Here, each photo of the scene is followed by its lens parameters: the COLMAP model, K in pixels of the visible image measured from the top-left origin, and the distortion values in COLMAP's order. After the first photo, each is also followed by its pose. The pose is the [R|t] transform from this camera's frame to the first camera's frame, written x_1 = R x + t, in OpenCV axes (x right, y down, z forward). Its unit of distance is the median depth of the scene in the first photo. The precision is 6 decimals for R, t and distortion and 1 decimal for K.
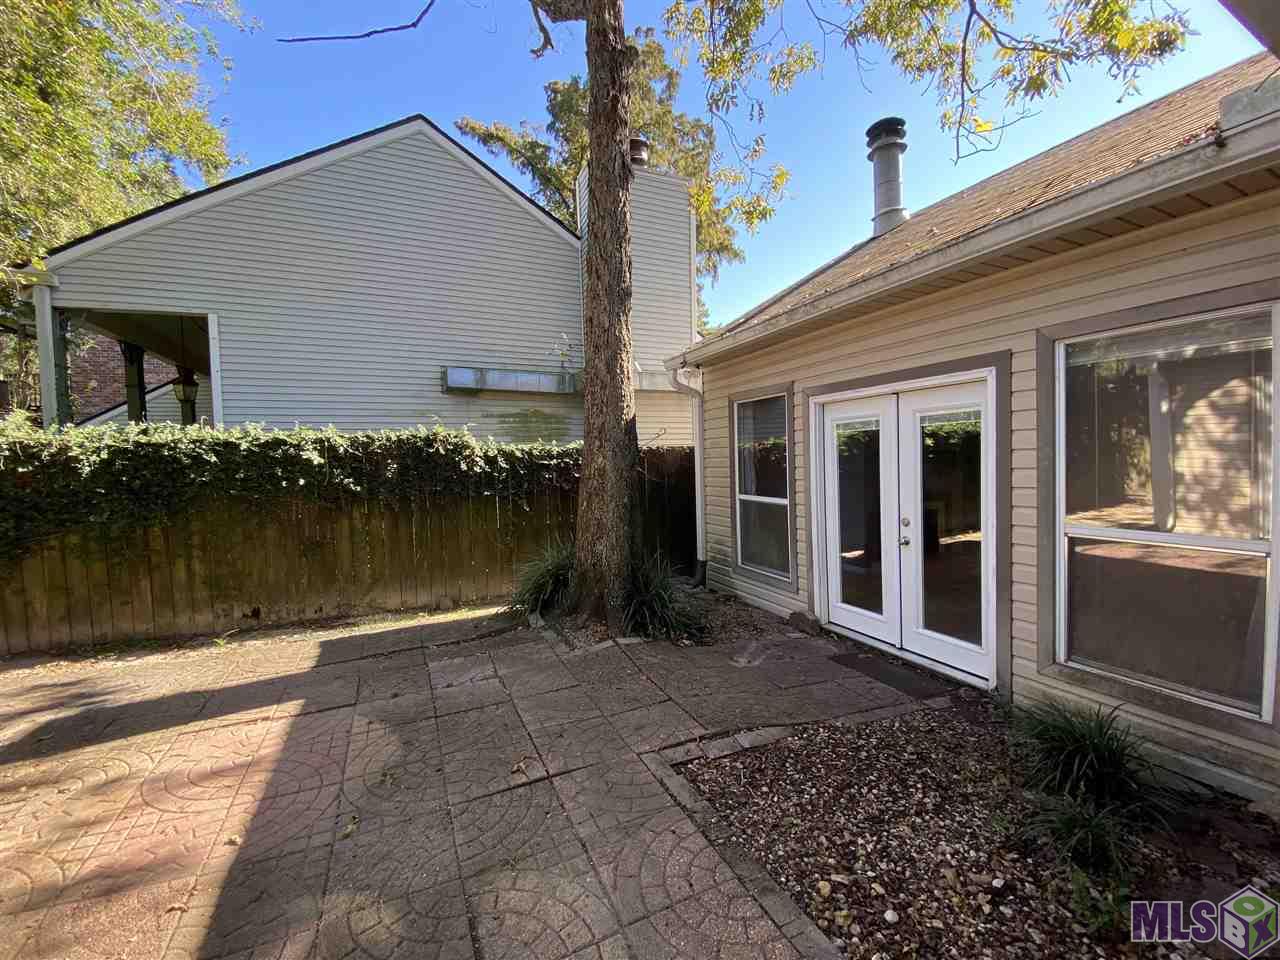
lens RADIAL K [[518.3, 0, 649.2], [0, 518.3, 474.8], [0, 0, 1]] dist [0.026760, -0.016144]
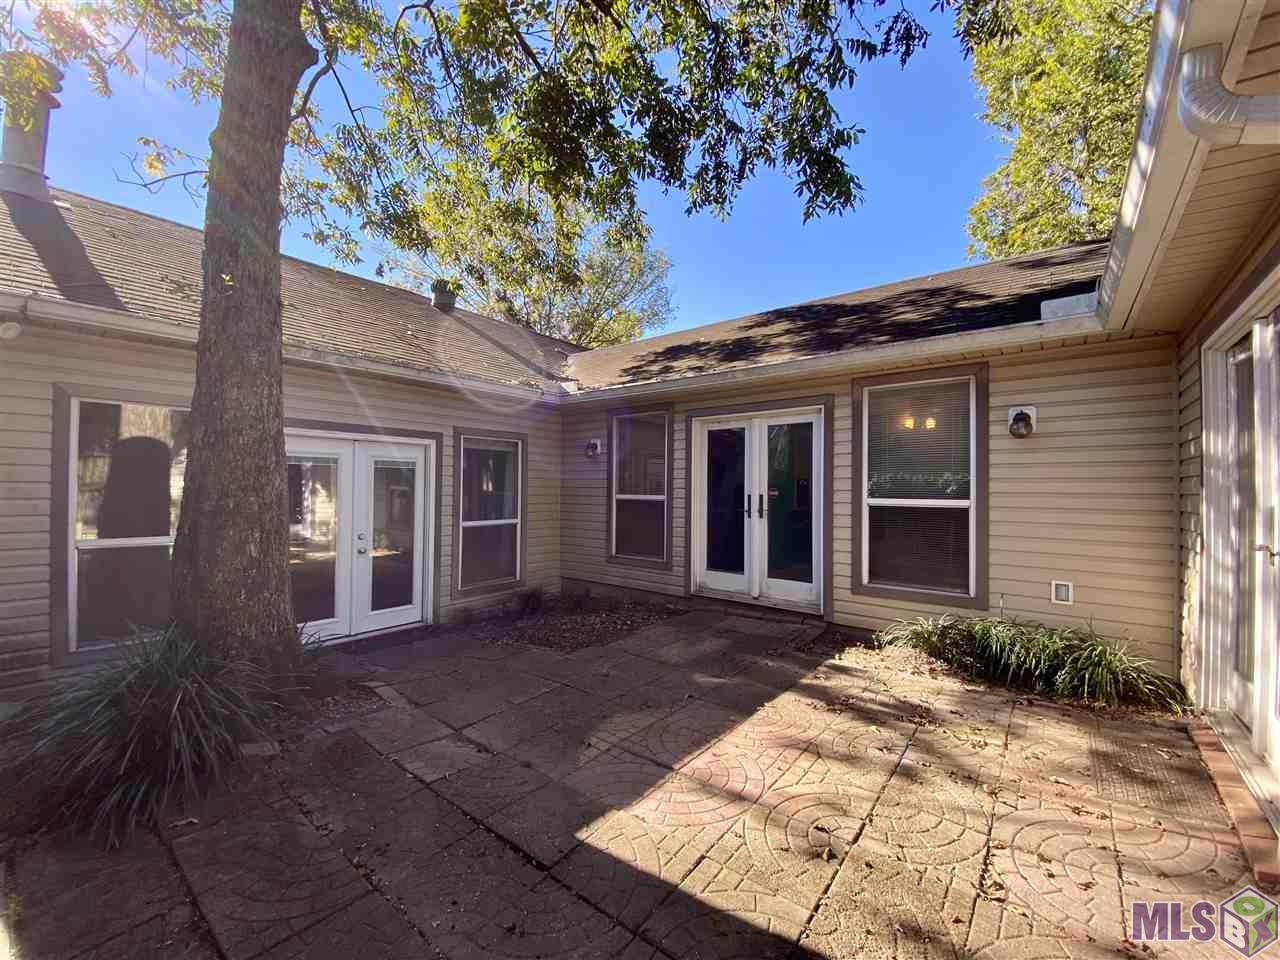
lens RADIAL K [[509.5, 0, 640.0], [0, 509.5, 480.0], [0, 0, 1]] dist [0.030489, -0.023693]
pose [[-0.431518, 0.041894, 0.901131, -1.009339], [0.030978, 0.999020, -0.031610, 0.008997], [-0.901572, 0.014275, -0.432393, 0.916215]]
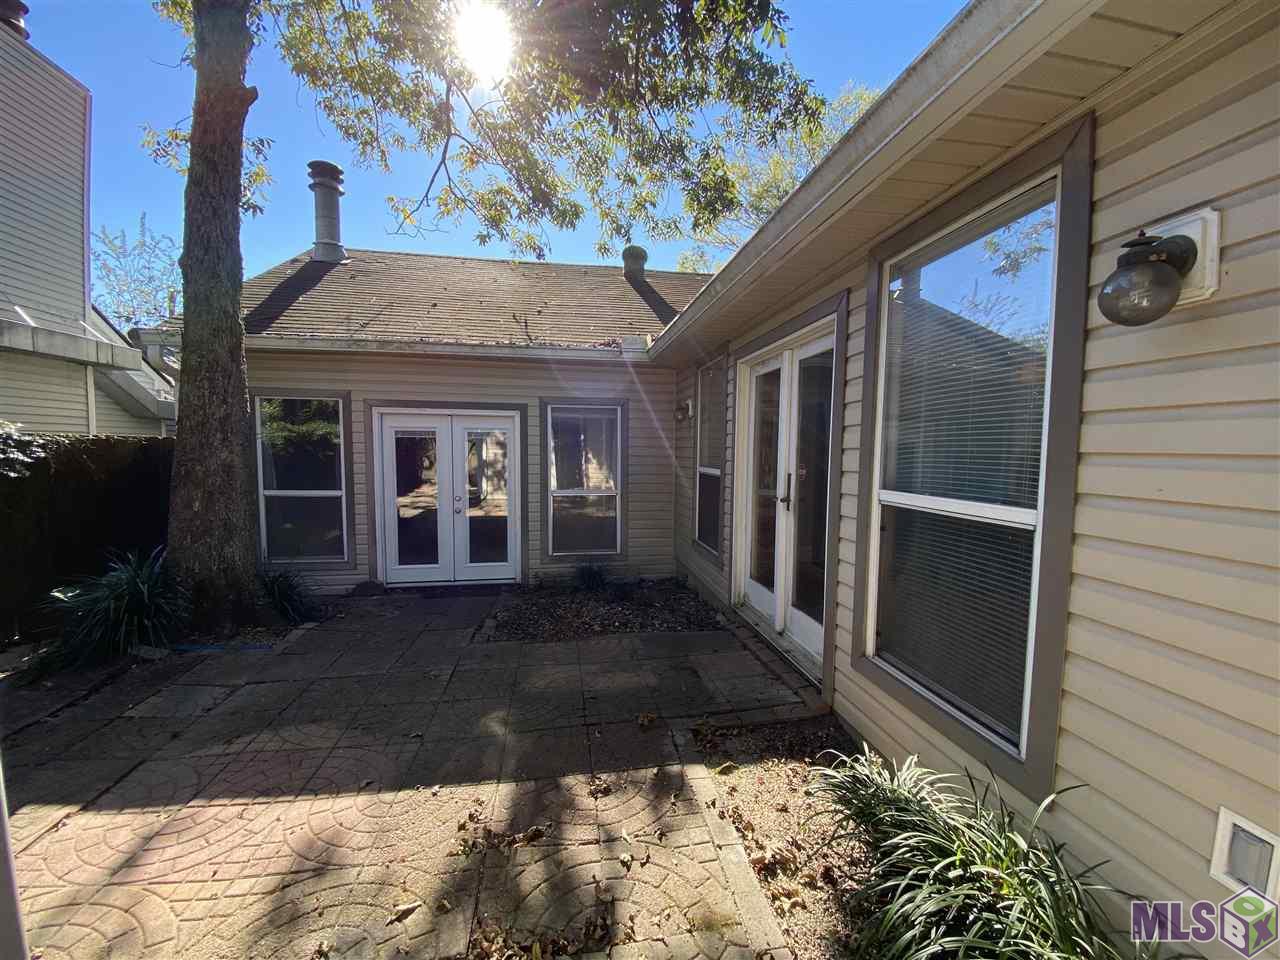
lens RADIAL K [[509.5, 0, 640.0], [0, 509.5, 480.0], [0, 0, 1]] dist [0.030489, -0.023693]
pose [[0.284577, -0.029670, 0.958194, -0.815867], [0.012071, 0.999553, 0.027366, -0.000454], [-0.958577, 0.003778, 0.284807, 0.039223]]
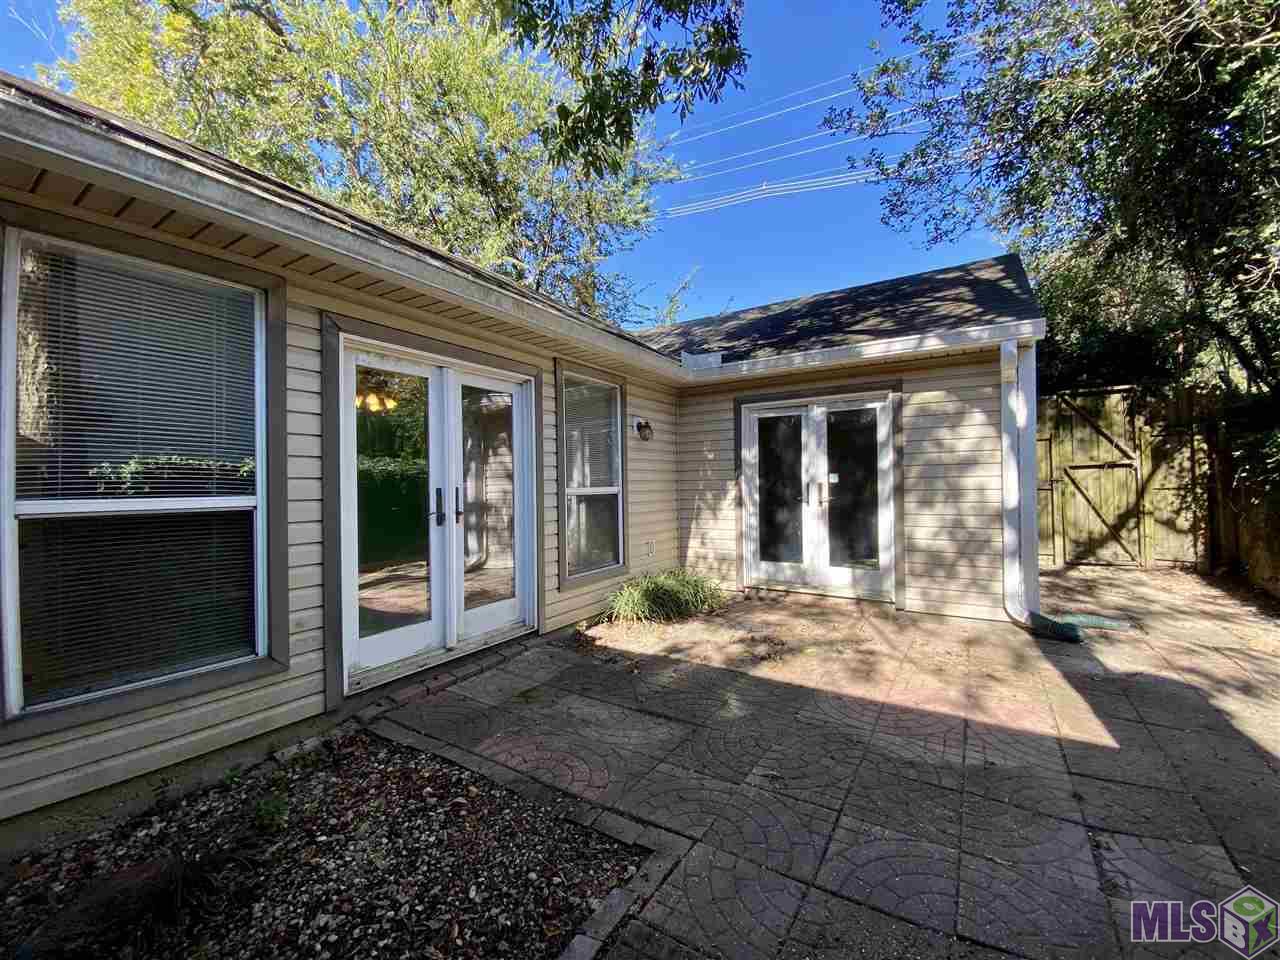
lens RADIAL K [[518.3, 0, 649.2], [0, 518.3, 474.8], [0, 0, 1]] dist [0.026760, -0.016144]
pose [[-0.852679, 0.033597, -0.521353, 0.264970], [0.022772, 0.999372, 0.027158, -0.025720], [0.521938, 0.011284, -0.852909, 0.998424]]
